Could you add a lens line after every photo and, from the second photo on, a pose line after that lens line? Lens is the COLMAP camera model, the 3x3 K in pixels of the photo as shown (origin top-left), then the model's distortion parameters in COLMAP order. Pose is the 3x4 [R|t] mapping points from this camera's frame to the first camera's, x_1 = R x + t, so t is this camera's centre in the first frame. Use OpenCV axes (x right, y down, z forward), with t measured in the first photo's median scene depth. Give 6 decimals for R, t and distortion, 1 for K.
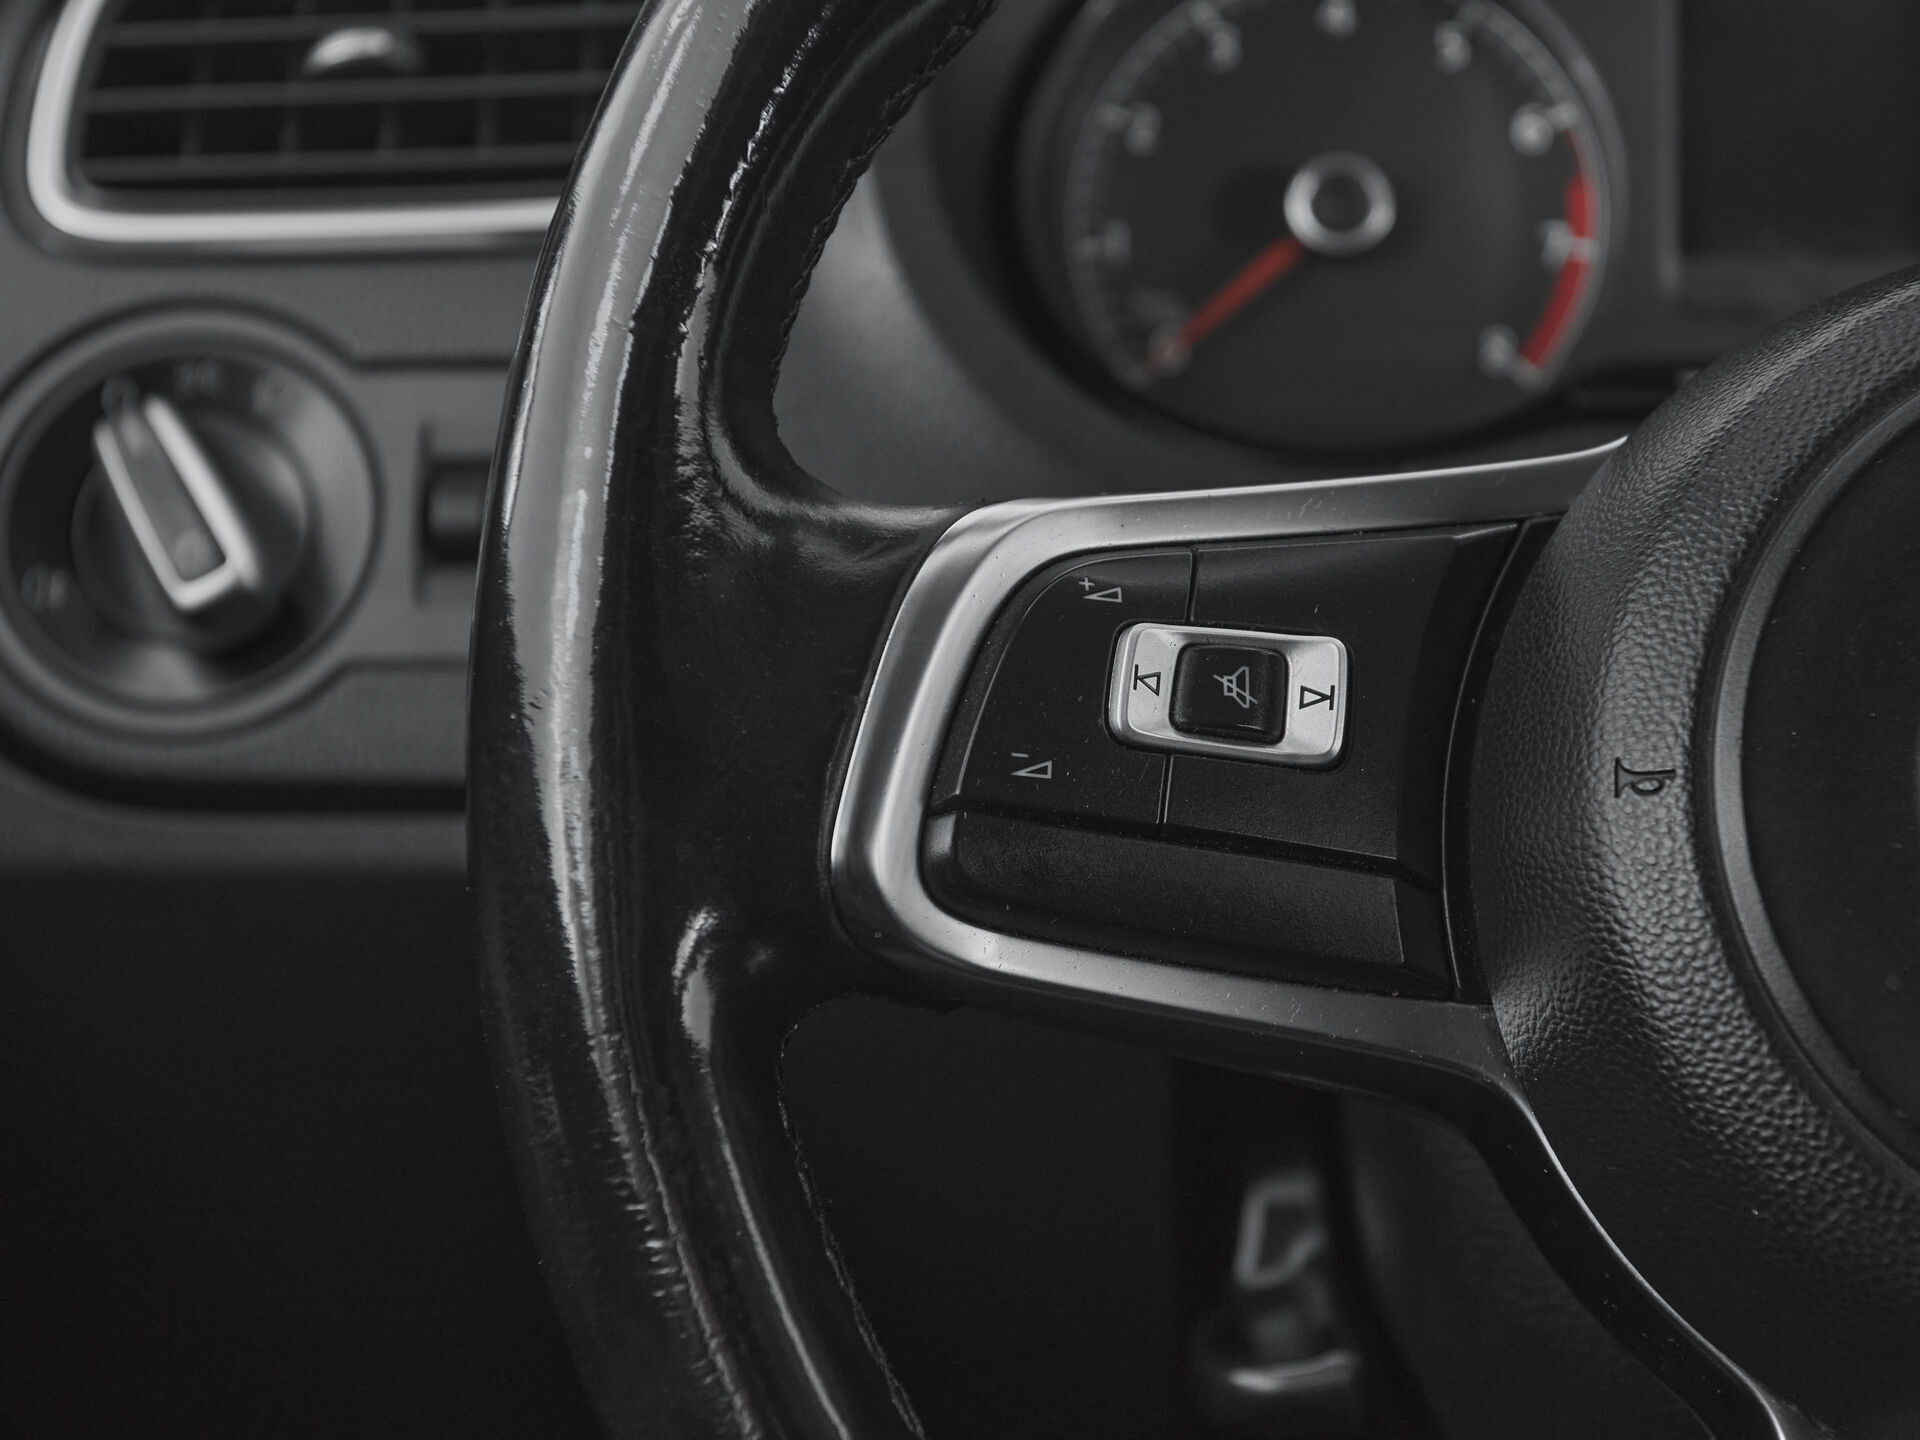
lens RADIAL K [[3225.3, 0, 1128.5], [0, 3225.3, 800.2], [0, 0, 1]] dist [0.012107, 0.108596]
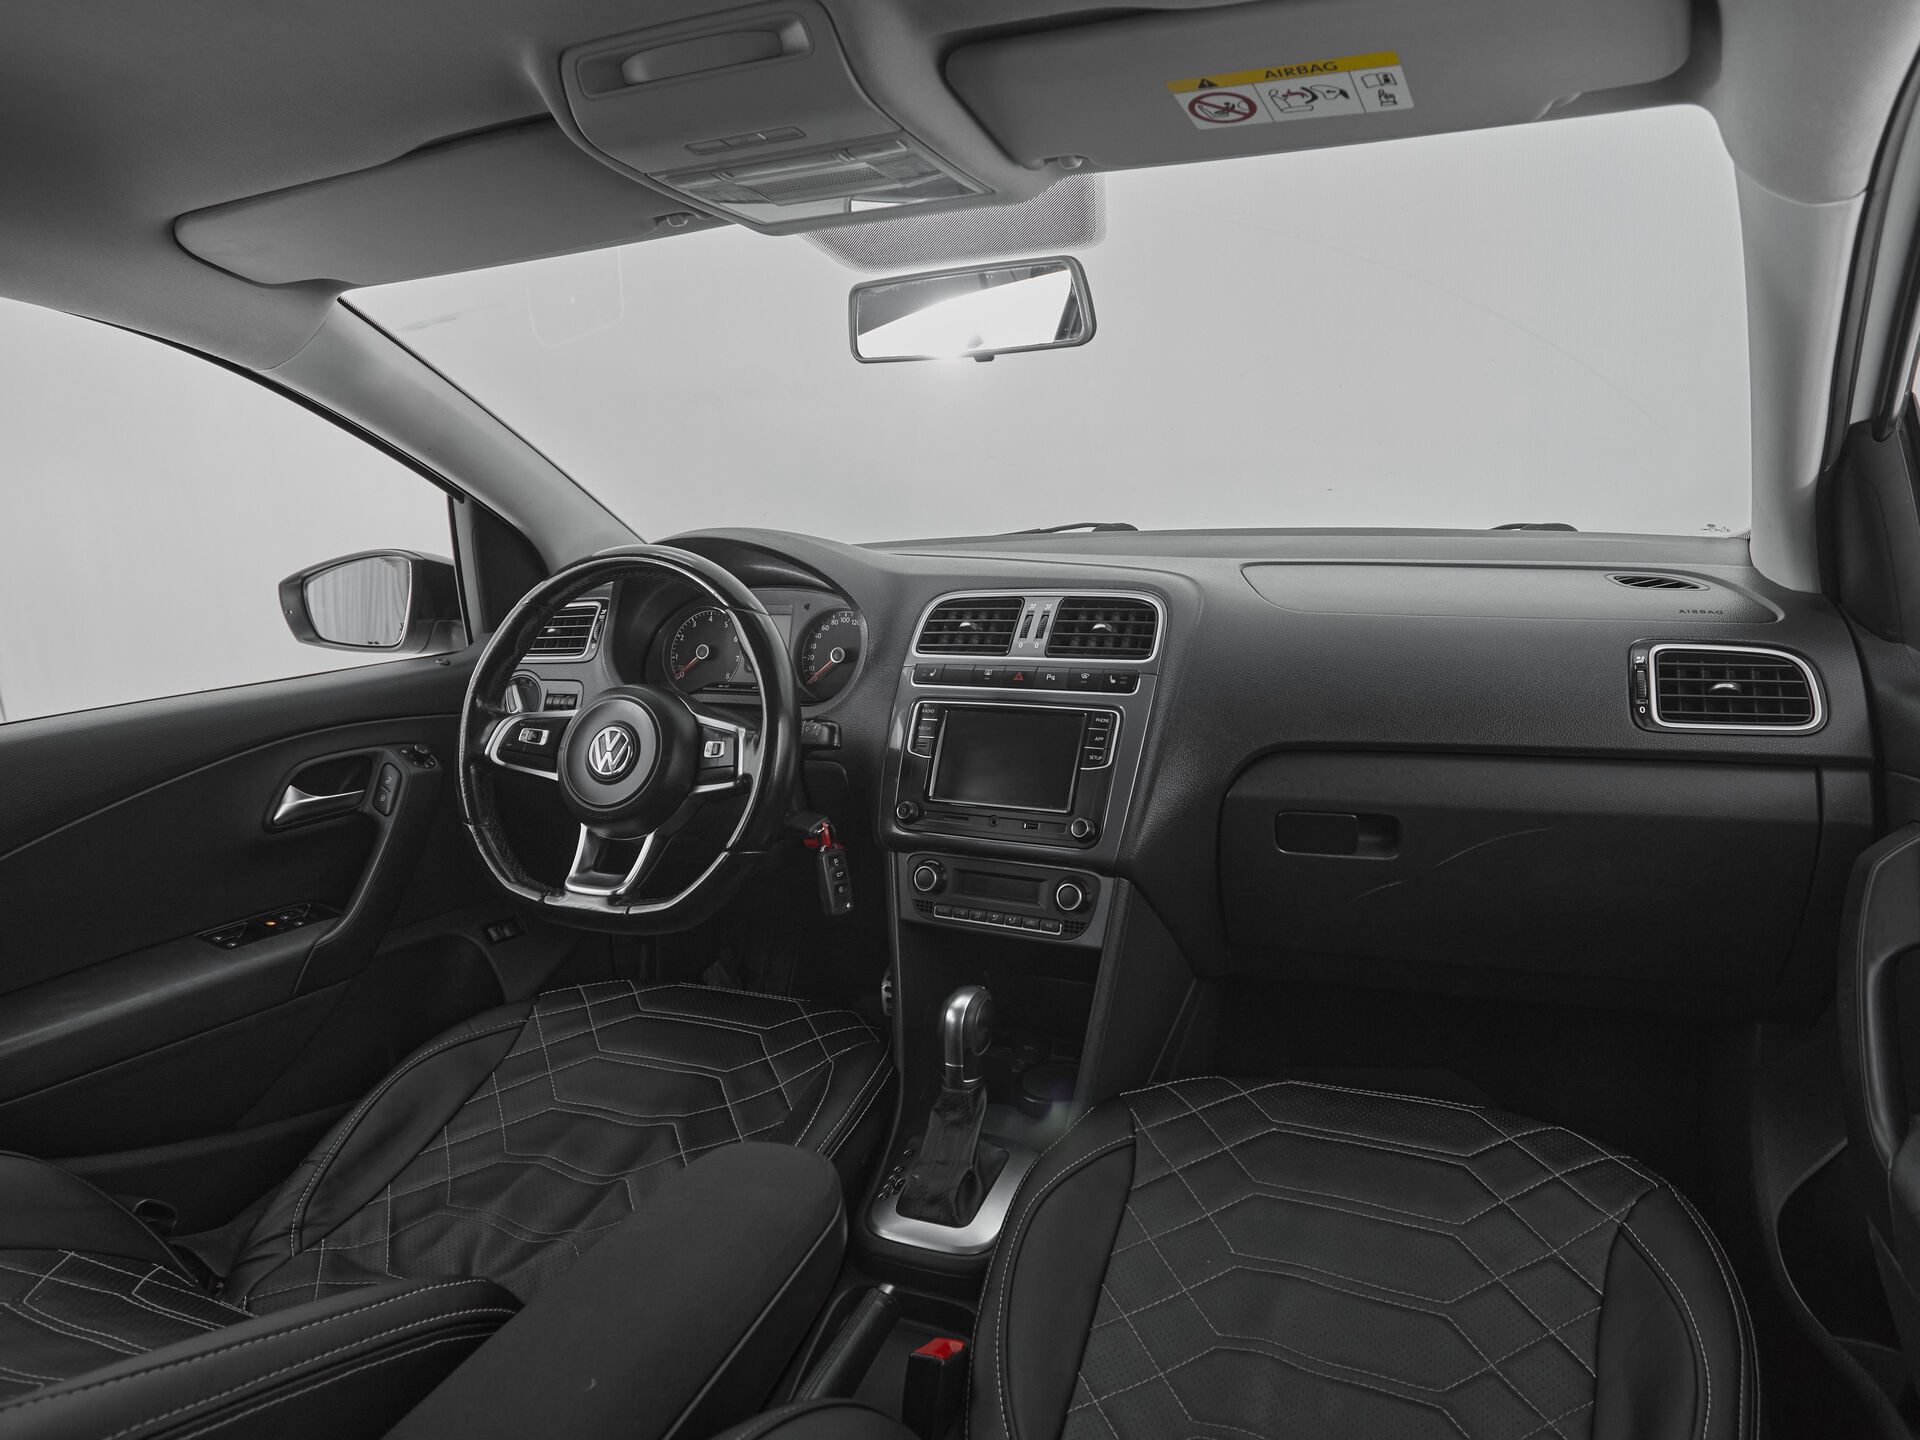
lens RADIAL K [[1214.9, 0, 993.8], [0, 1214.9, 722.8], [0, 0, 1]] dist [-0.000621, -0.000678]
pose [[0.946684, 0.035483, -0.320203, 1.663142], [-0.038754, 0.999241, -0.003849, -0.078576], [0.319824, 0.016053, 0.947341, -1.253301]]
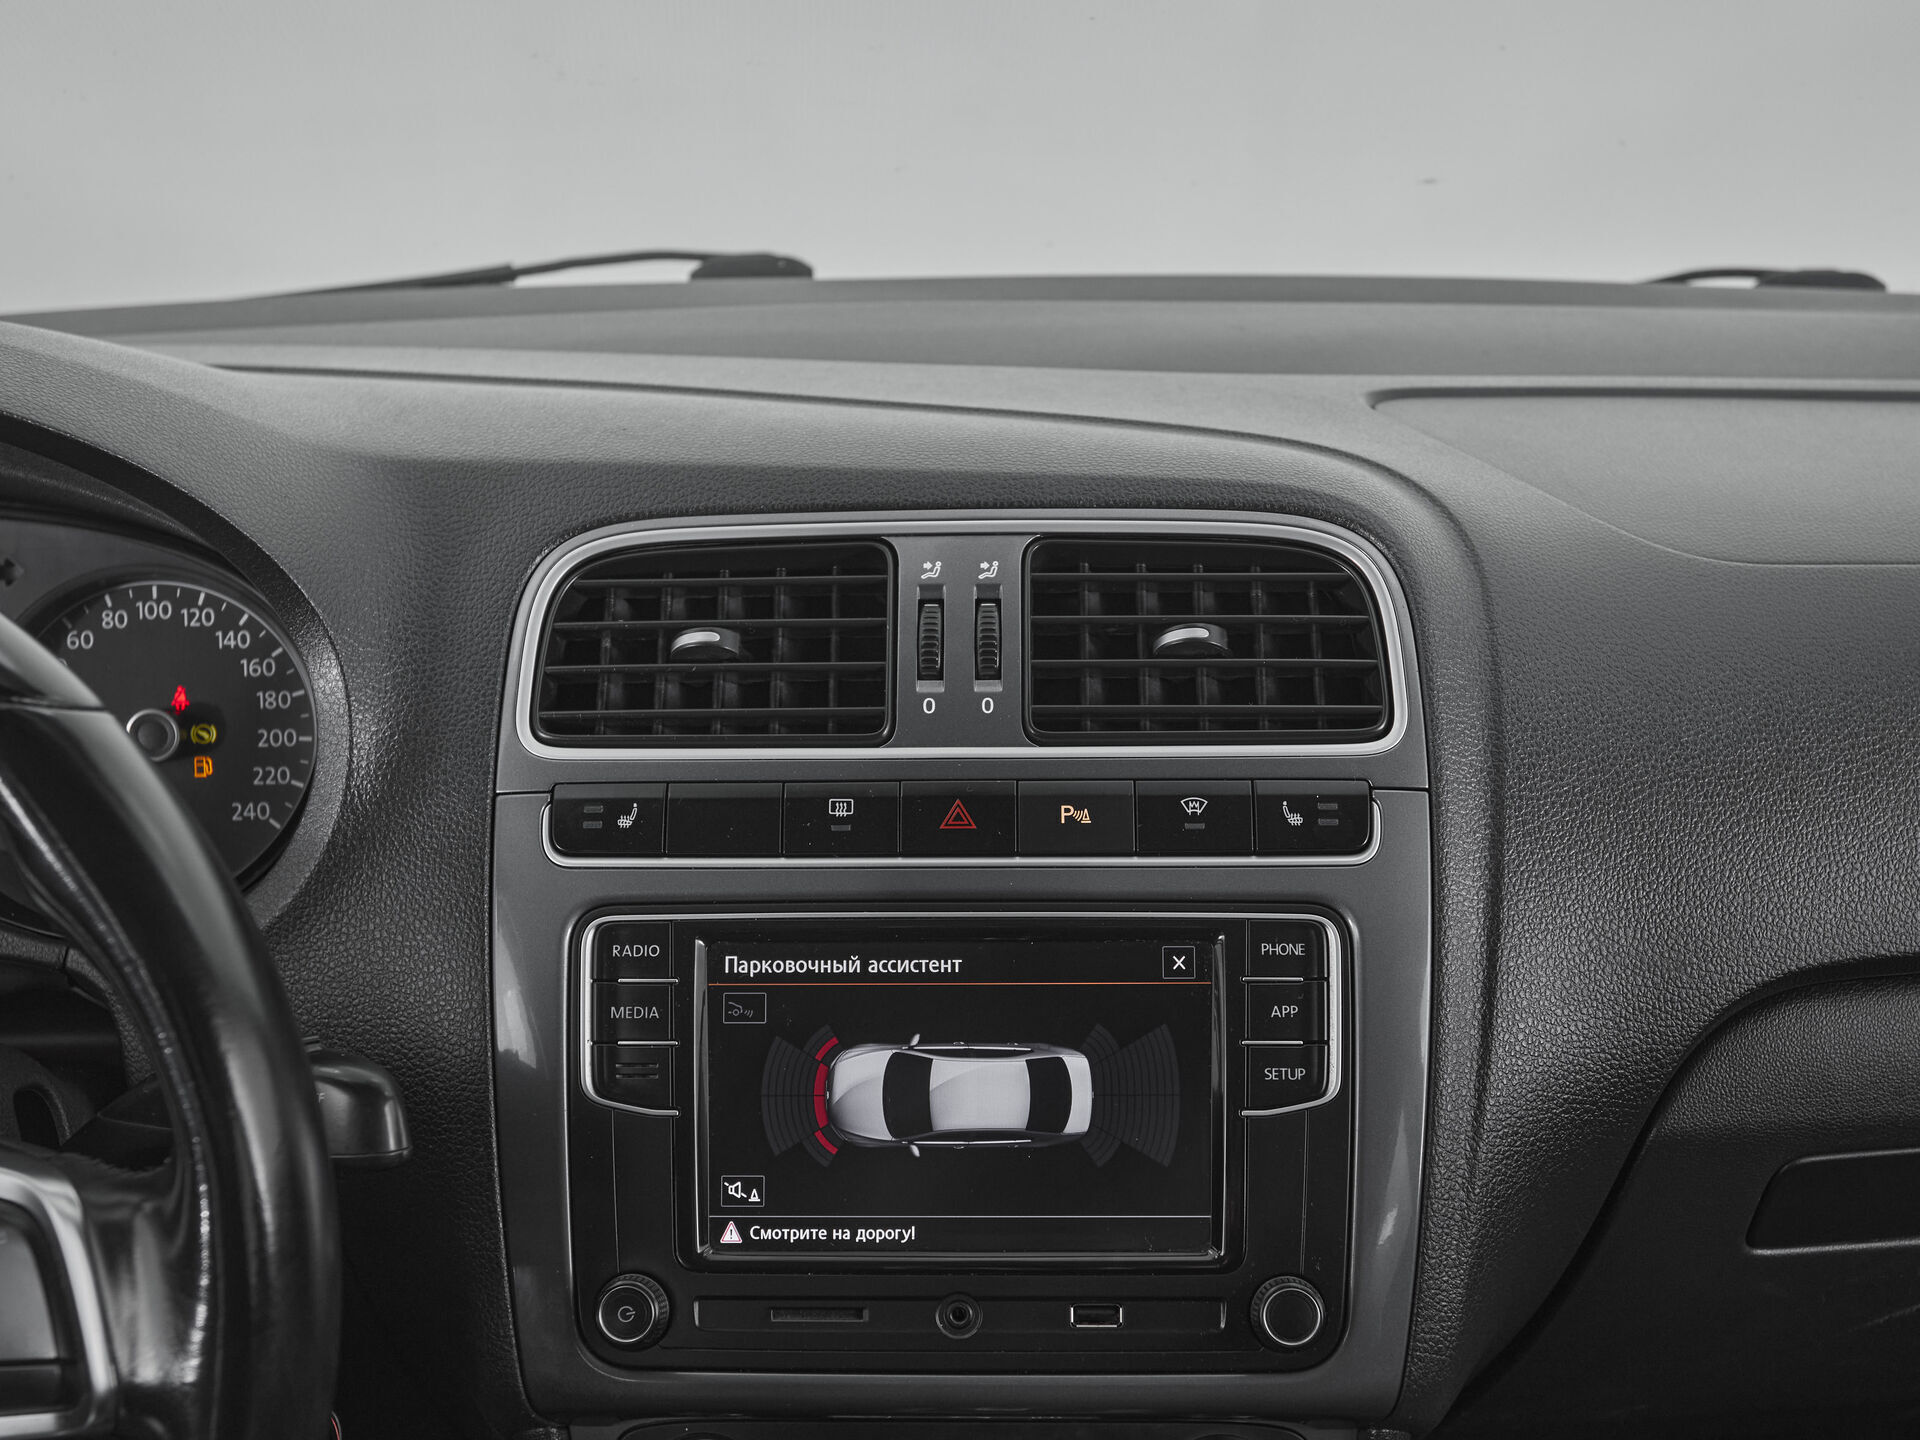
lens RADIAL K [[2100.6, 0, 956.2], [0, 2100.6, 851.9], [0, 0, 1]] dist [-0.002807, -0.016985]
pose [[0.990144, -0.044107, 0.132924, 0.787062], [0.026590, 0.991054, 0.130784, -0.319815], [-0.137504, -0.125961, 0.982459, -0.226717]]
